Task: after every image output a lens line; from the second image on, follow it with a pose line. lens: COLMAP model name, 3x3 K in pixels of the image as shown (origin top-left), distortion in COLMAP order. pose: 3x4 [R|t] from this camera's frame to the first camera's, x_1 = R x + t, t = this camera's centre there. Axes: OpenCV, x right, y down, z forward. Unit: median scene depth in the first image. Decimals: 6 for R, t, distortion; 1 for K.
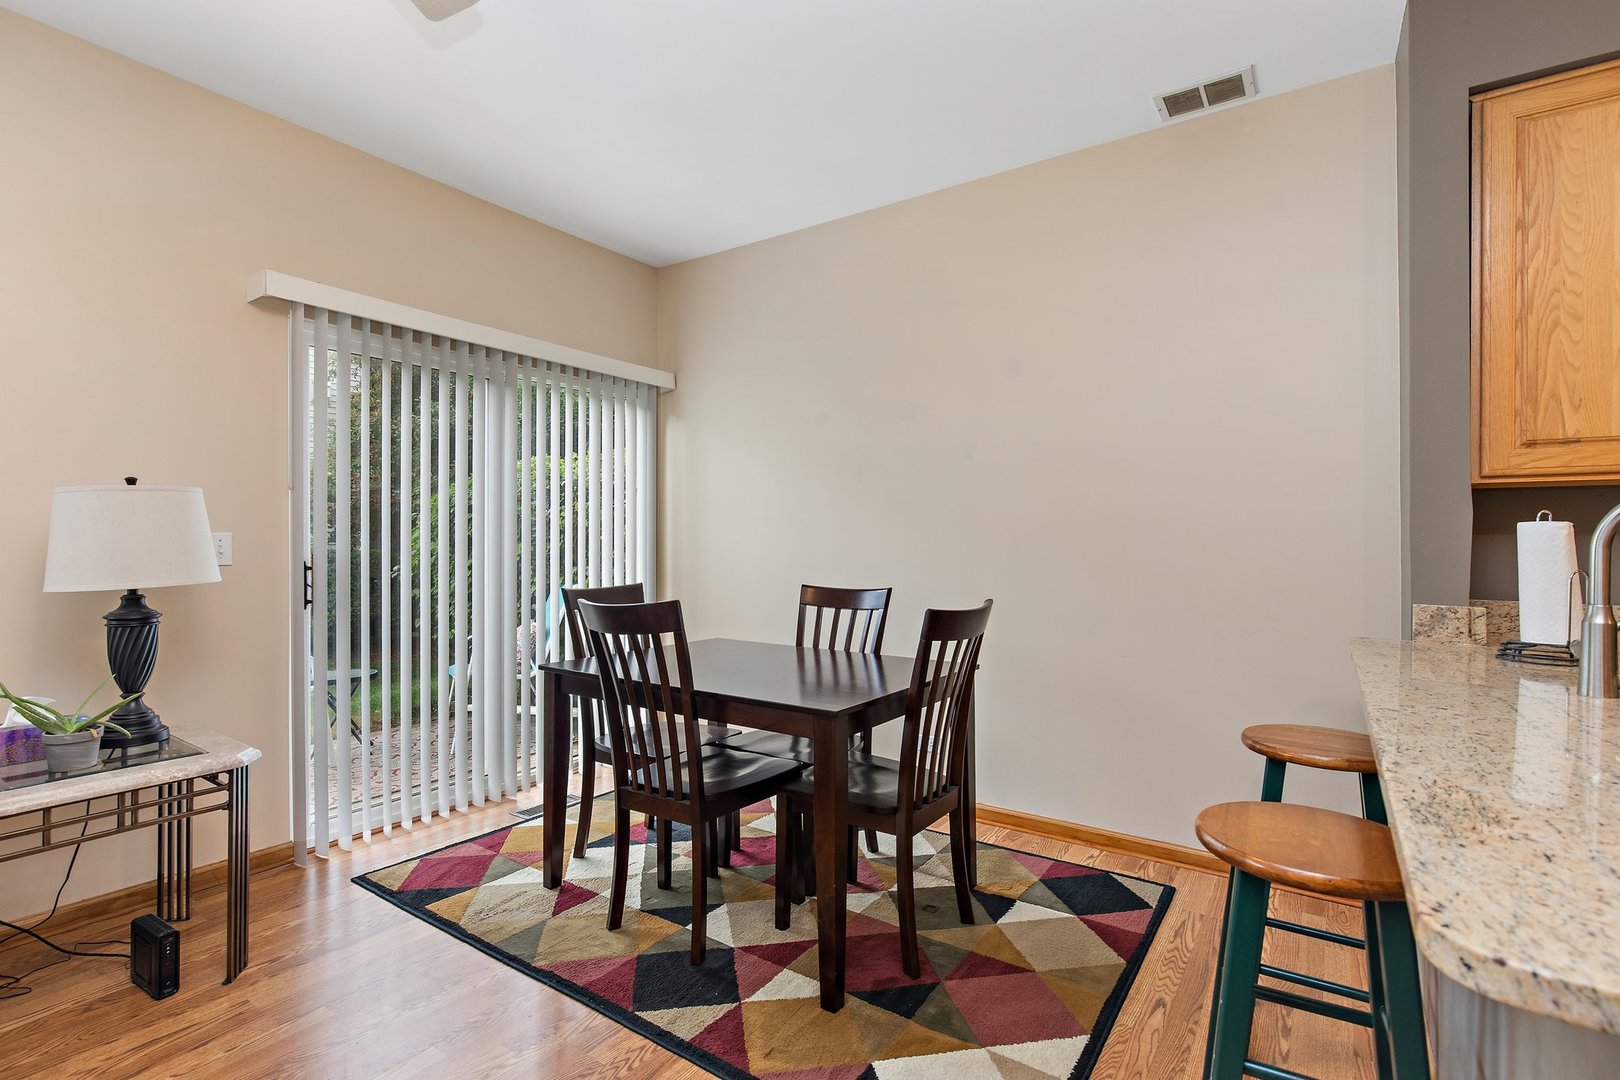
lens RADIAL K [[769.2, 0, 810.0], [0, 769.2, 540.0], [0, 0, 1]] dist [-0.003616, 0.000223]
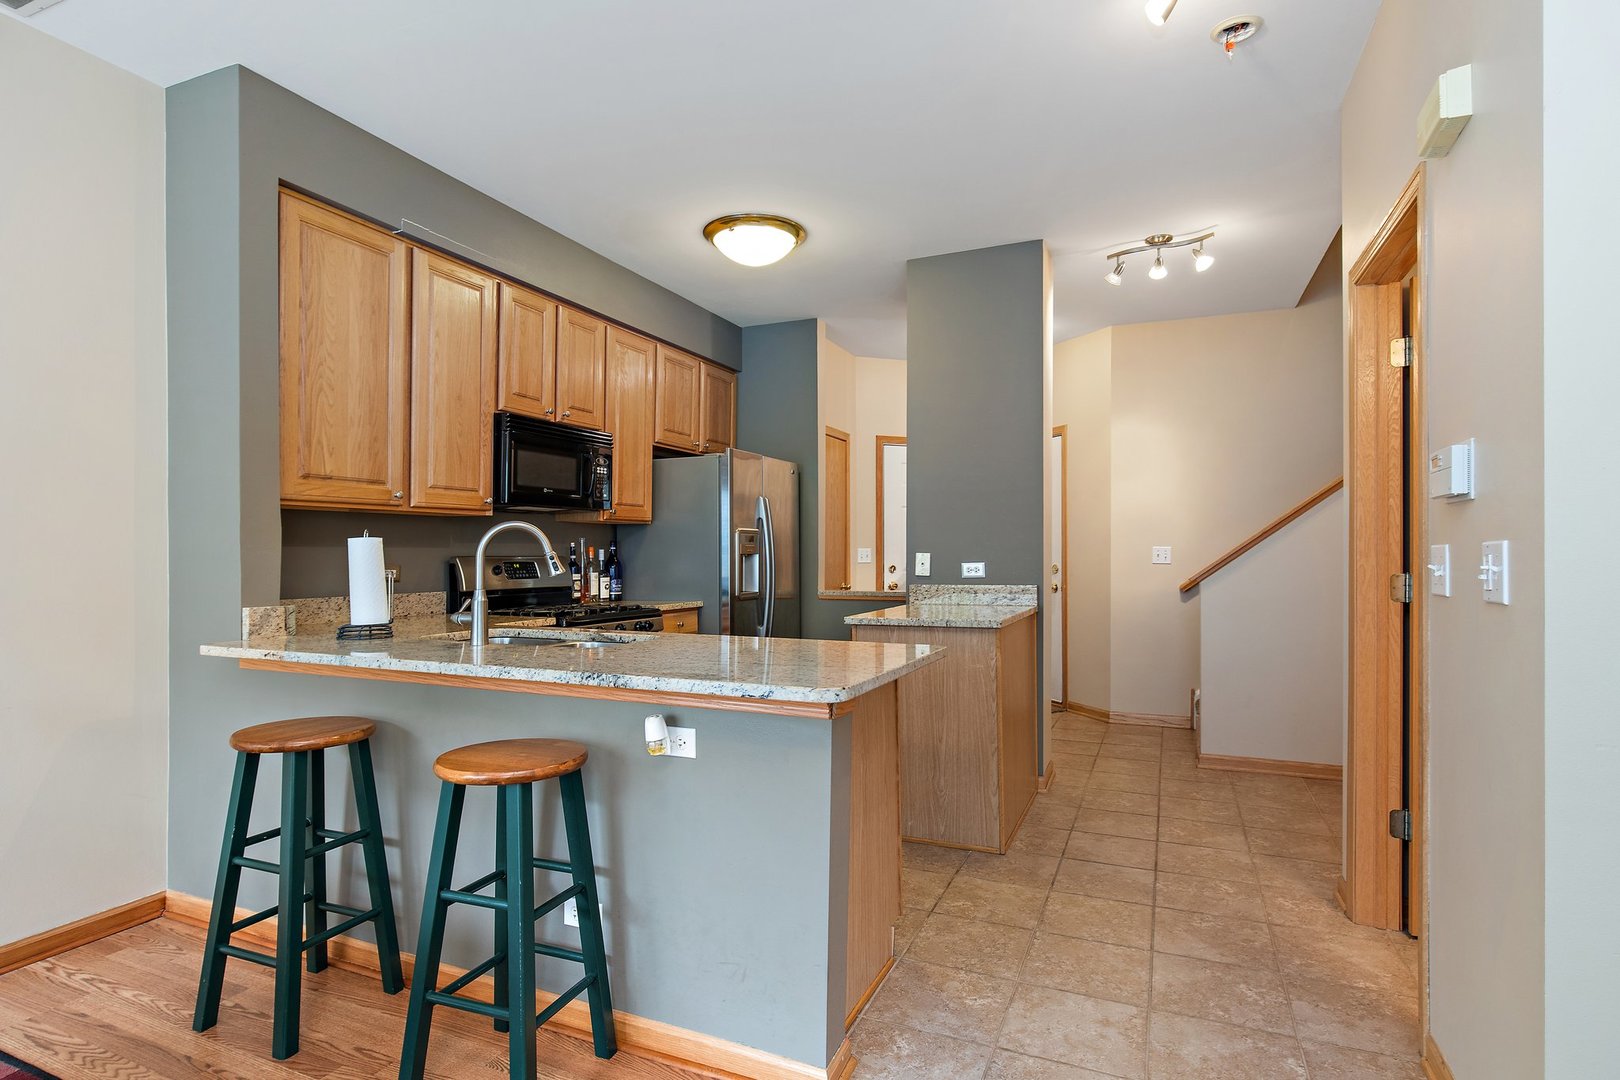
lens RADIAL K [[835.3, 0, 810.0], [0, 835.3, 540.0], [0, 0, 1]] dist [-0.002029, -0.000274]
pose [[-0.193322, 0.005563, 0.981120, -0.604022], [-0.003401, 0.999974, -0.006340, -0.011872], [-0.981129, -0.004562, -0.193298, 0.433994]]
